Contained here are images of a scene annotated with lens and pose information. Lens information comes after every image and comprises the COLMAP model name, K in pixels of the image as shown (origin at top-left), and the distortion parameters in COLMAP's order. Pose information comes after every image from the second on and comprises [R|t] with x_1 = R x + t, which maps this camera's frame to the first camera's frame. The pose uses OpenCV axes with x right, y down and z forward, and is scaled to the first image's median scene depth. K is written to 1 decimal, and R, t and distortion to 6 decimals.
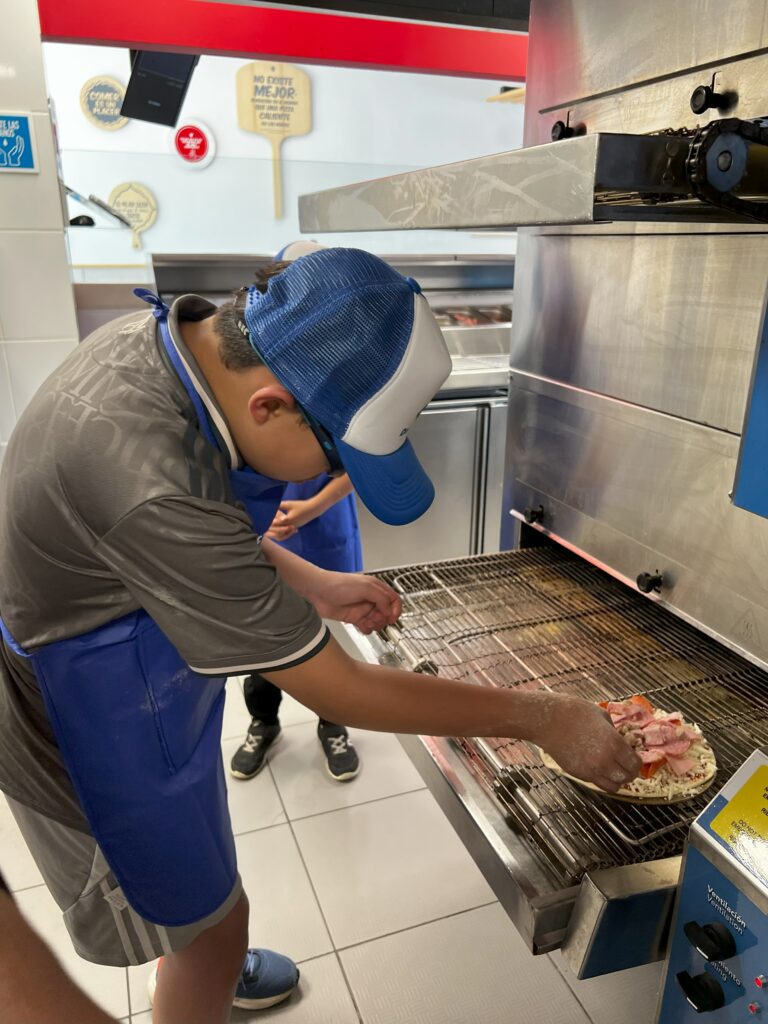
lens RADIAL K [[777.9, 0, 388.1], [0, 777.9, 513.9], [0, 0, 1]] dist [0.015834, 0.001145]
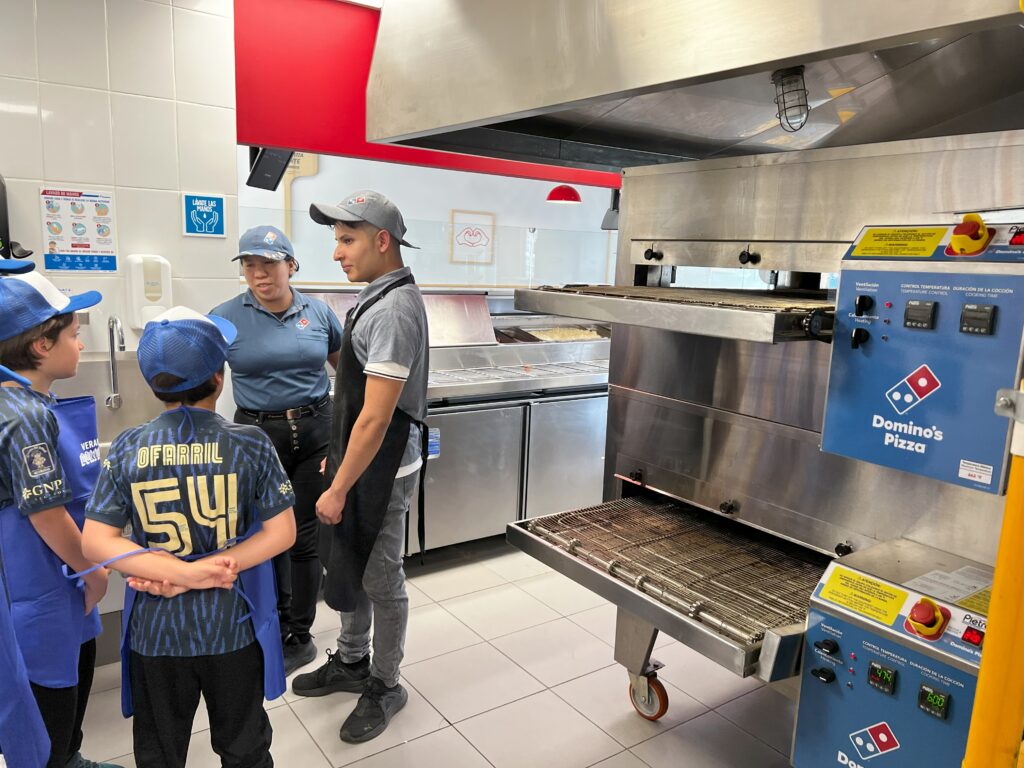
lens RADIAL K [[777.9, 0, 506.5], [0, 777.9, 386.6], [0, 0, 1]] dist [0.015834, 0.001145]
pose [[0.961584, -0.013956, 0.274155, -0.366070], [0.055556, 0.987934, -0.144569, 0.027407], [-0.268829, 0.154246, 0.950757, -0.340131]]
